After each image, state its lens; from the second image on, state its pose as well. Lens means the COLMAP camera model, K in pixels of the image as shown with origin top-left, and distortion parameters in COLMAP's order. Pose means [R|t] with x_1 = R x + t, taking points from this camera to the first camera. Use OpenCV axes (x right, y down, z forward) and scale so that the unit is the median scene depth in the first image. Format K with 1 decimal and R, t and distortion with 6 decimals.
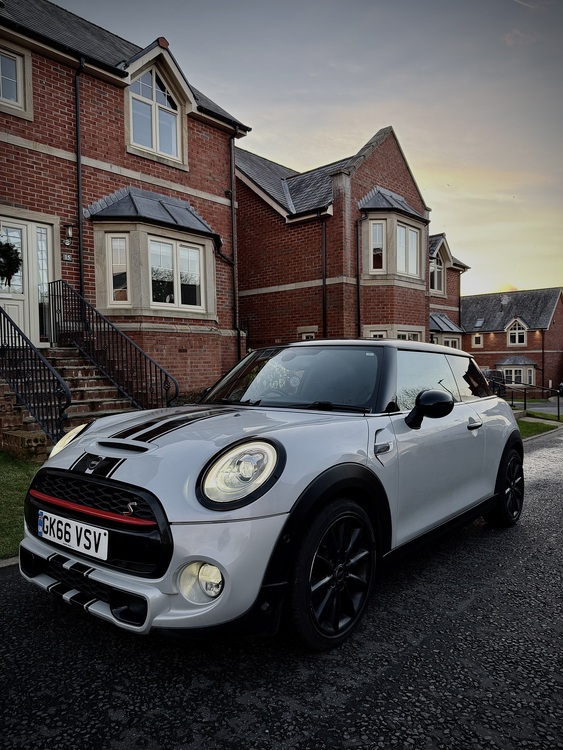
lens RADIAL K [[529.1, 0, 280.0], [0, 529.1, 372.6], [0, 0, 1]] dist [0.097671, -0.141400]
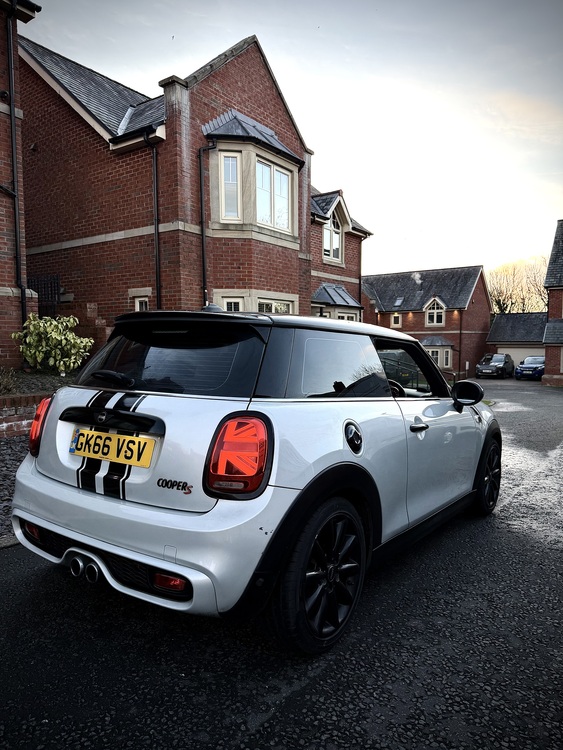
lens RADIAL K [[529.9, 0, 281.5], [0, 529.9, 375.0], [0, 0, 1]] dist [0.076825, -0.097989]
pose [[0.993817, 0.003714, 0.110967, 0.169158], [-0.008231, 0.999155, 0.040271, 0.004842], [-0.110723, -0.040936, 0.993008, 0.205083]]
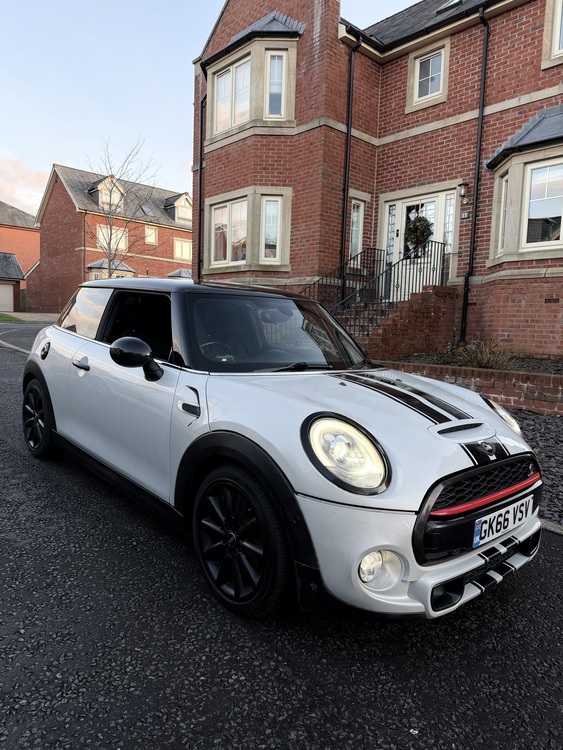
lens RADIAL K [[534.9, 0, 280.9], [0, 534.9, 381.5], [0, 0, 1]] dist [0.003704, -0.004849]
pose [[-0.130593, 0.102091, -0.986166, 0.482904], [-0.063138, 0.991809, 0.111036, 0.009851], [0.989424, 0.076765, -0.123077, 0.536375]]
